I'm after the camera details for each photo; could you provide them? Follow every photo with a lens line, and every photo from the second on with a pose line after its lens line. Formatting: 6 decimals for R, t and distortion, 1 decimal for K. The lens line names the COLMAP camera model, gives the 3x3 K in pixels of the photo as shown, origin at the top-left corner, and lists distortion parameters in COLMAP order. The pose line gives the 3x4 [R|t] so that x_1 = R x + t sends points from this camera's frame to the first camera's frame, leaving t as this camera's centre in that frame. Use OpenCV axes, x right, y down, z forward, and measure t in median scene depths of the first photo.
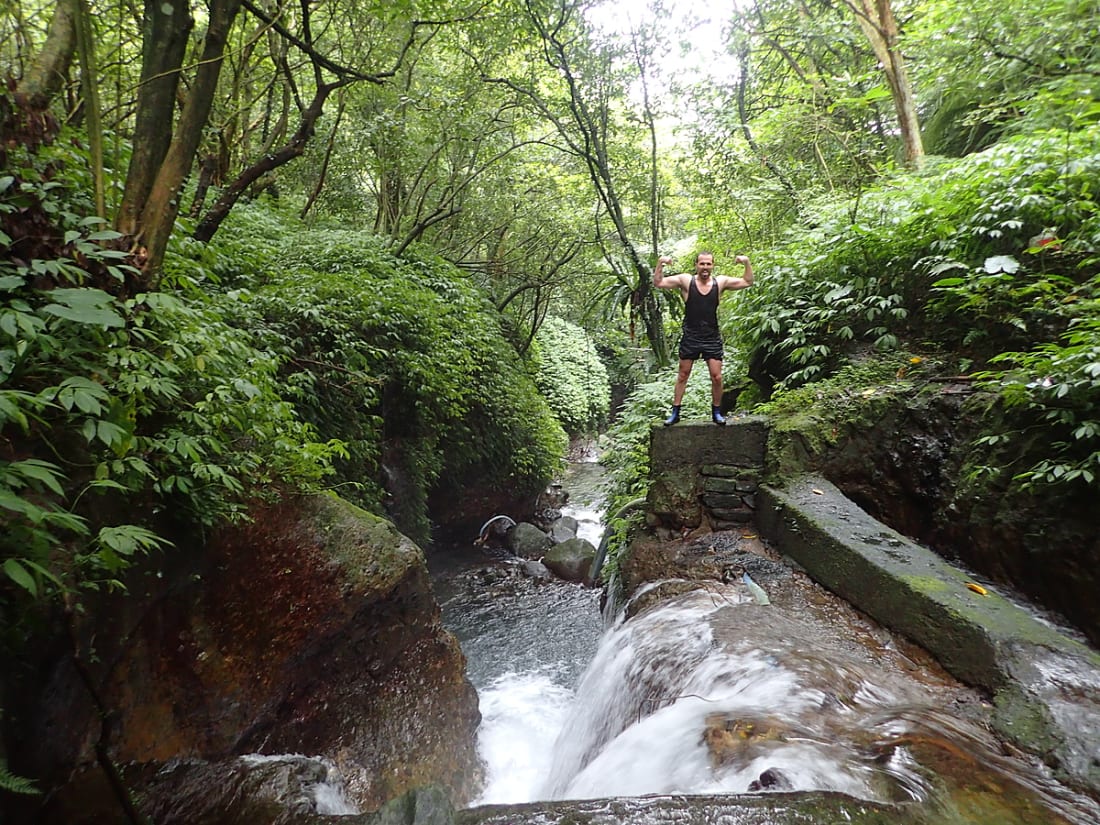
lens RADIAL K [[827.4, 0, 550.0], [0, 827.4, 412.5], [0, 0, 1]] dist [0.006821, -0.008107]
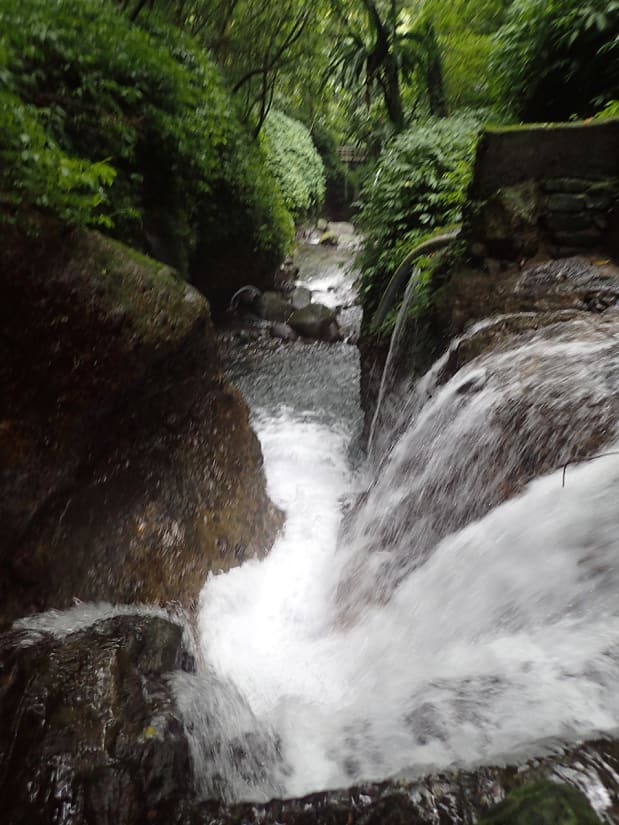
lens RADIAL K [[620.5, 0, 305.9], [0, 620.5, 428.6], [0, 0, 1]] dist [0.006821, -0.008107]
pose [[0.997584, -0.044310, 0.053513, -0.088267], [0.024282, 0.944019, 0.328995, 0.074972], [-0.065095, -0.326901, 0.942814, 0.282119]]
